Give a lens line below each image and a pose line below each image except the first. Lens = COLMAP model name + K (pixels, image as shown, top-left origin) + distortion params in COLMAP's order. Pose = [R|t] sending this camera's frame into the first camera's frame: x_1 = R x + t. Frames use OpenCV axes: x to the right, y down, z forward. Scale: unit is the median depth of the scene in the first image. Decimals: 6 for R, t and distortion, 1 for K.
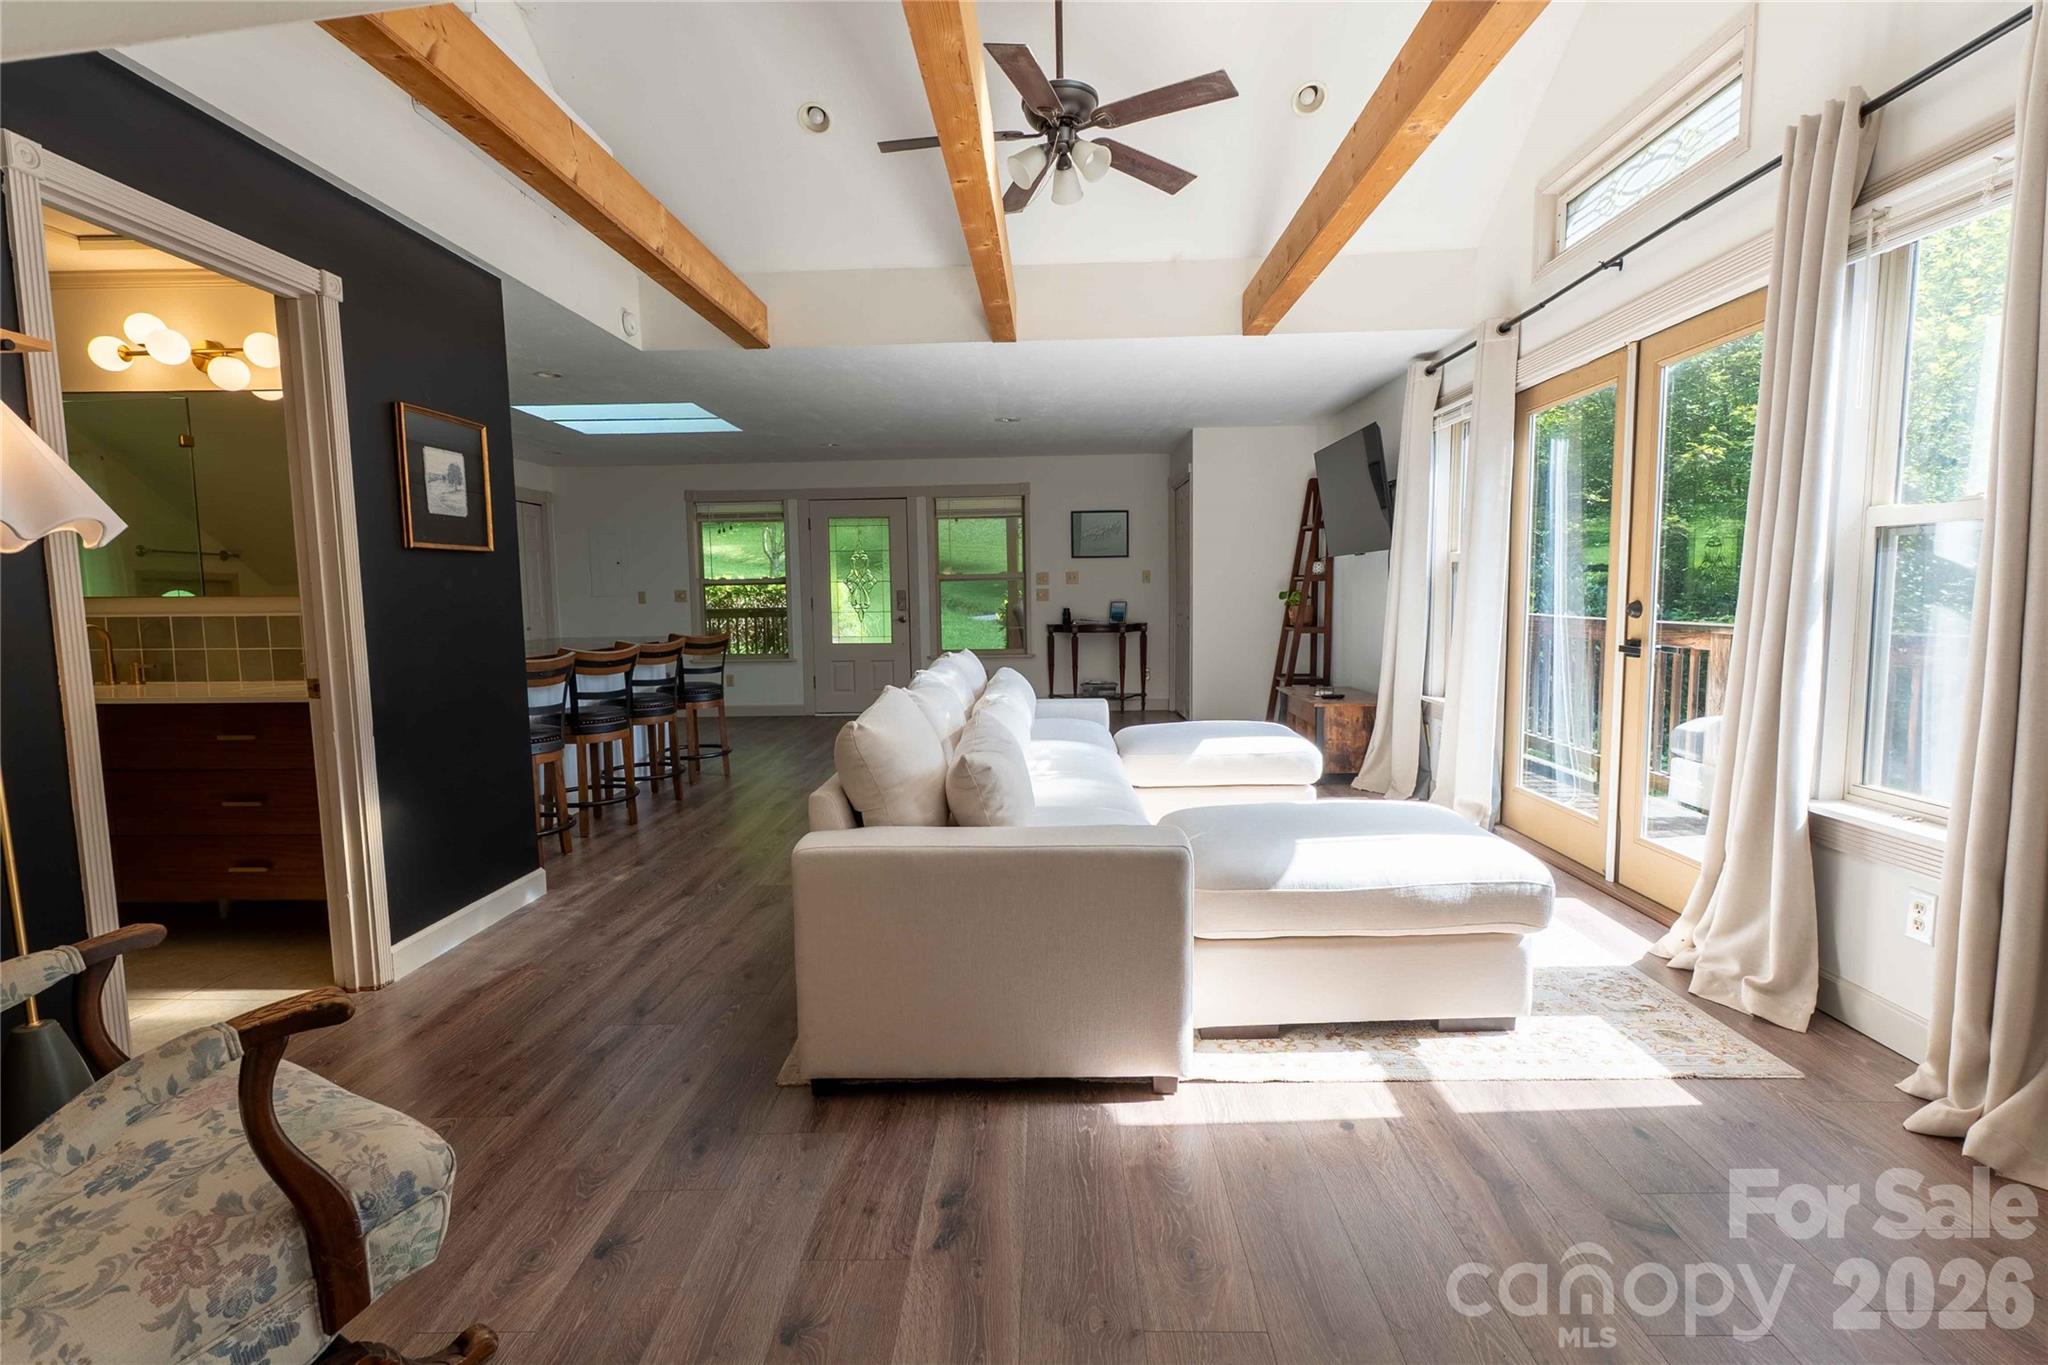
lens RADIAL K [[959.1, 0, 1027.7], [0, 959.1, 686.7], [0, 0, 1]] dist [-0.002011, -0.001078]
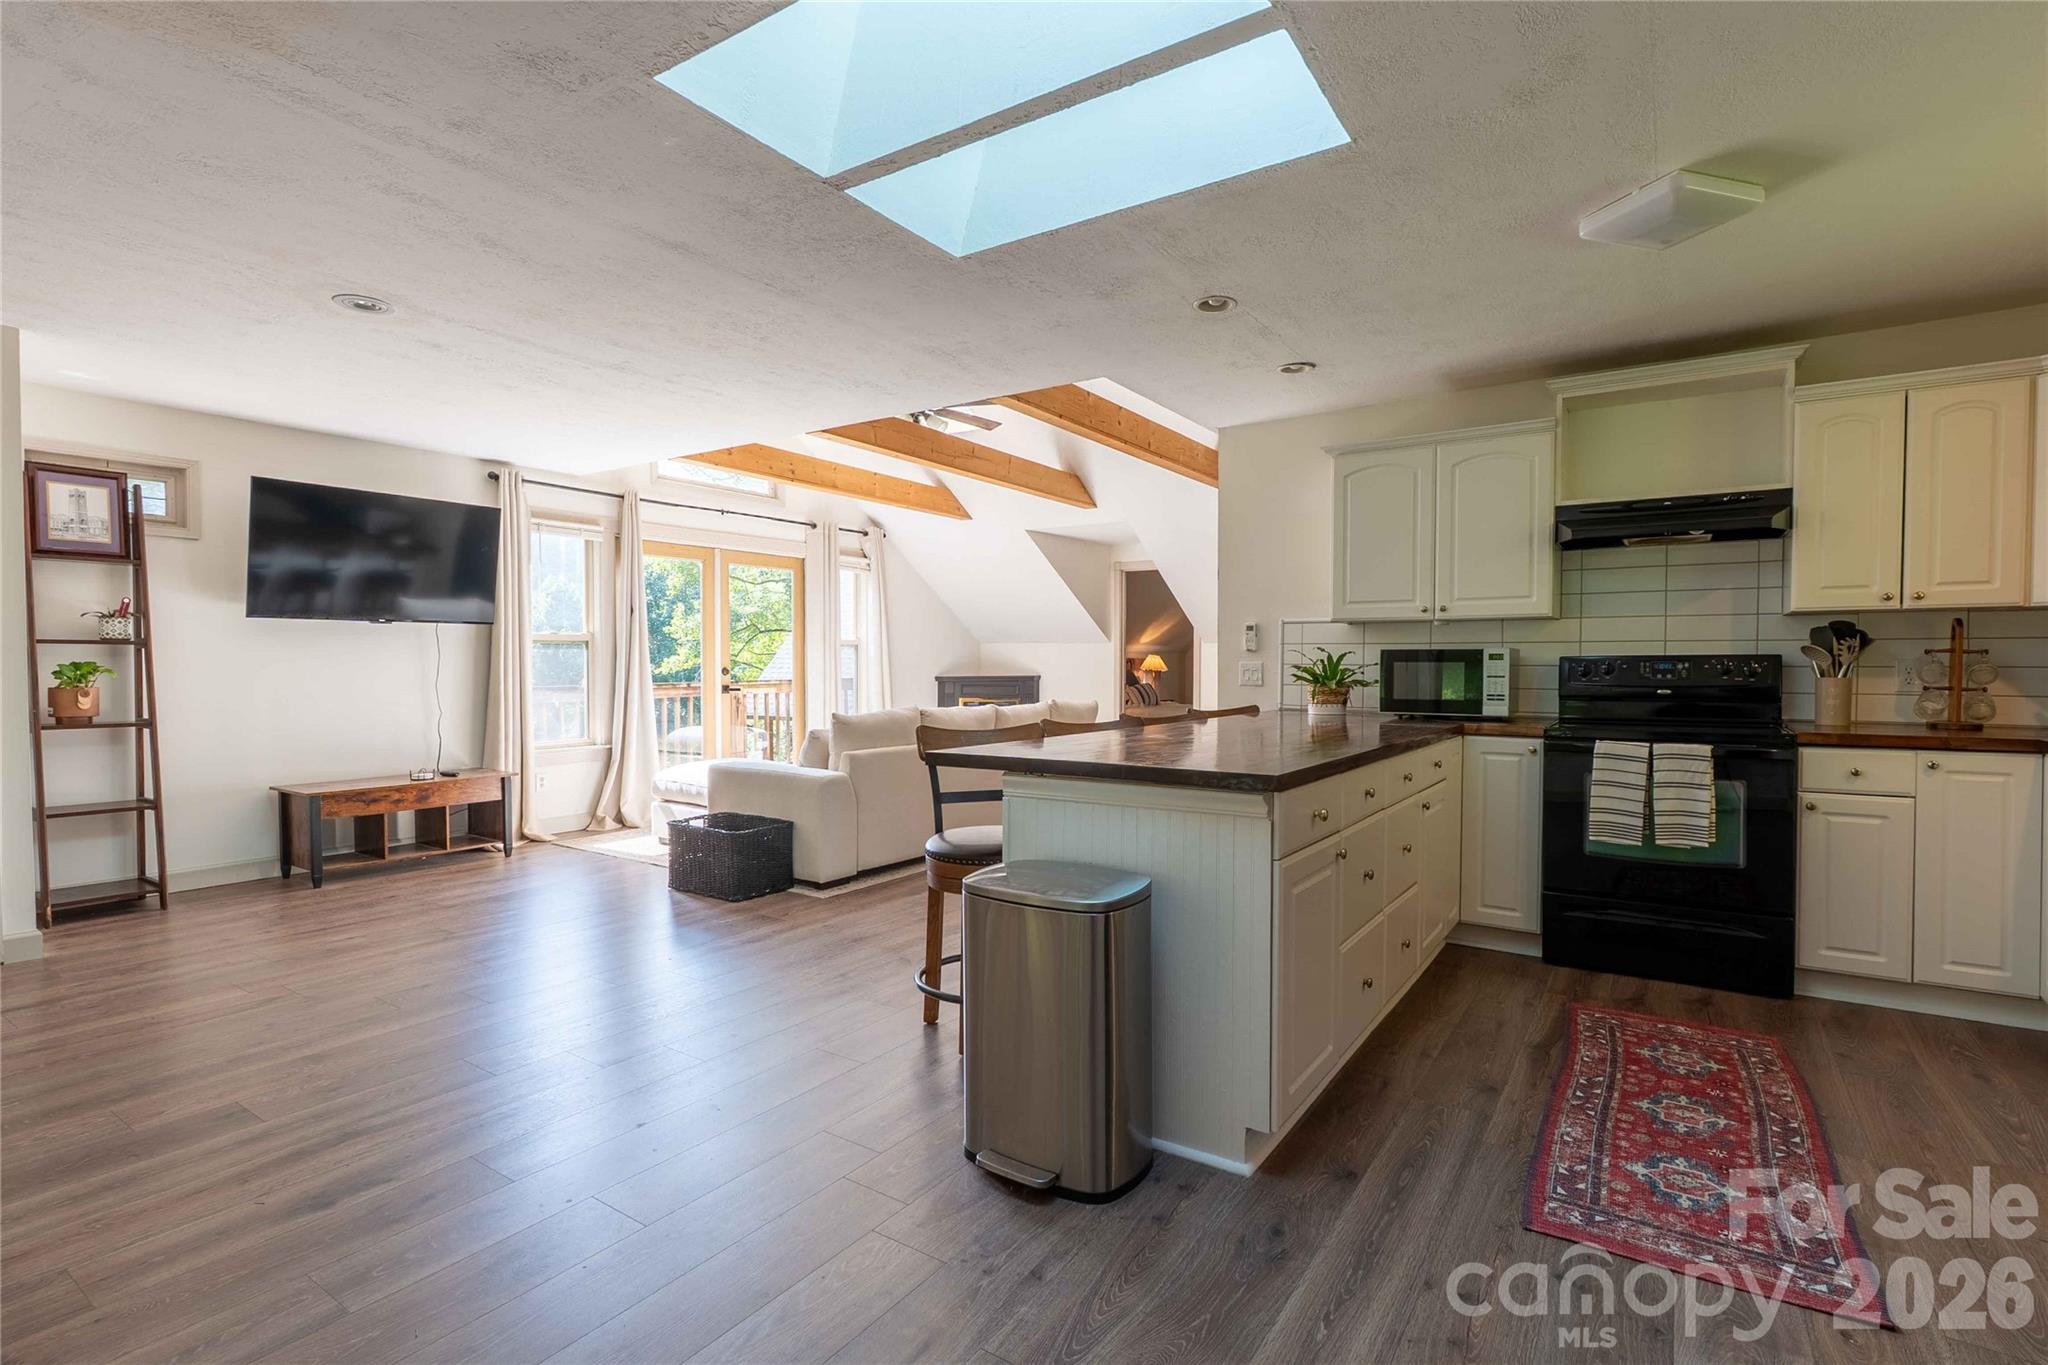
lens RADIAL K [[959.1, 0, 1016.4], [0, 959.1, 672.0], [0, 0, 1]] dist [-0.002011, -0.001078]
pose [[-0.837361, 0.009367, 0.546570, -1.154442], [0.061742, 0.995076, 0.077538, -0.215699], [-0.543152, 0.098673, -0.833816, 2.565794]]
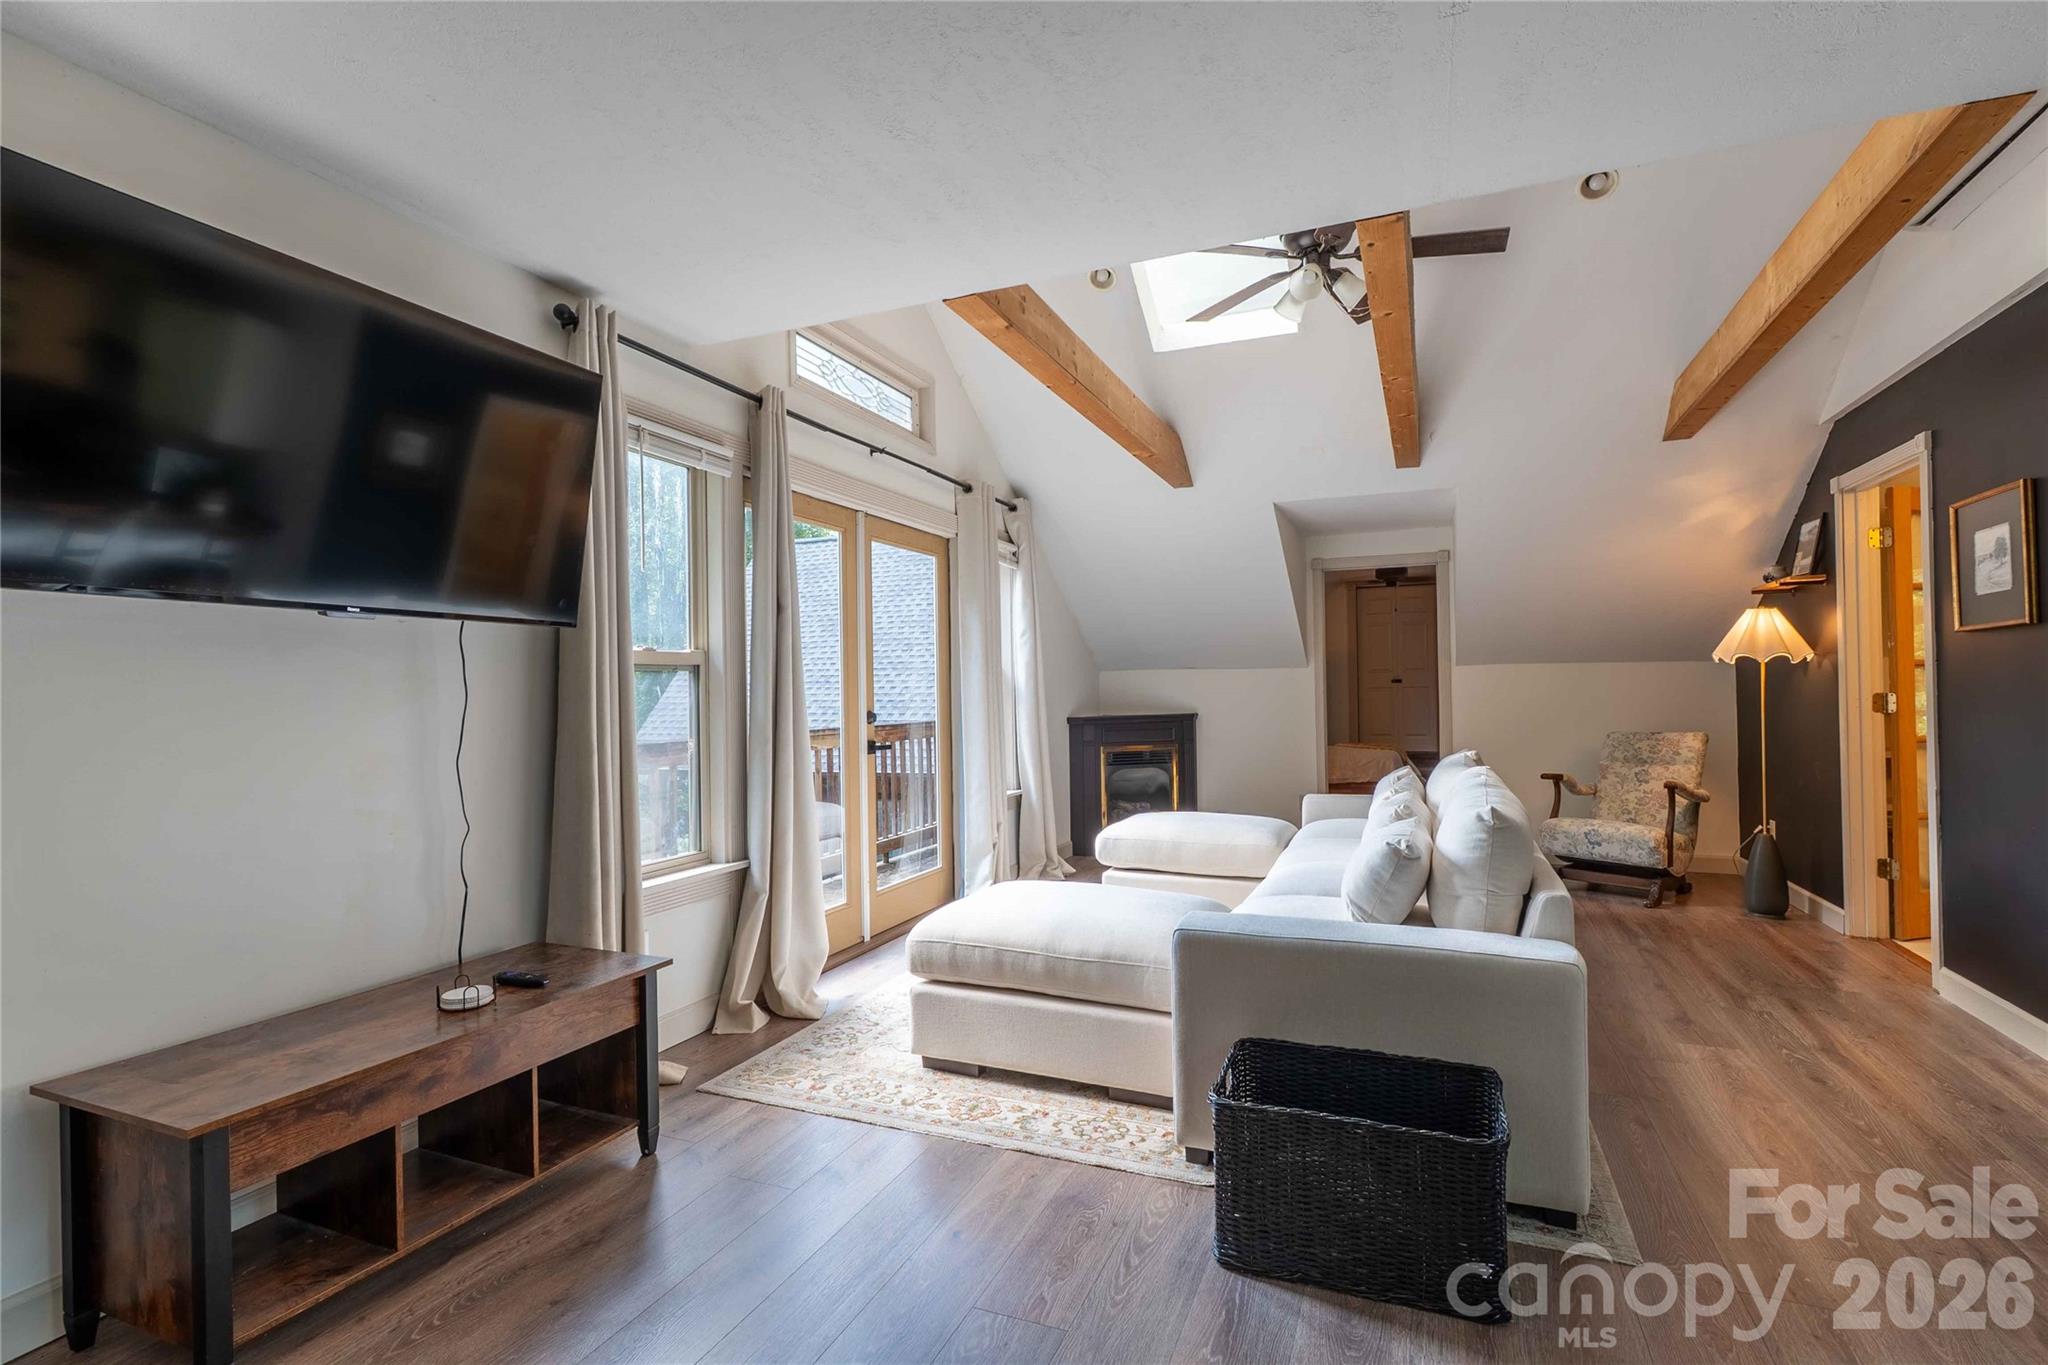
lens RADIAL K [[959.1, 0, 1031.0], [0, 959.1, 691.6], [0, 0, 1]] dist [-0.002011, -0.001078]
pose [[-0.930646, 0.031025, 0.364603, -0.042678], [0.065377, 0.994465, 0.082255, -0.218934], [-0.360033, 0.100387, -0.927523, 2.227489]]
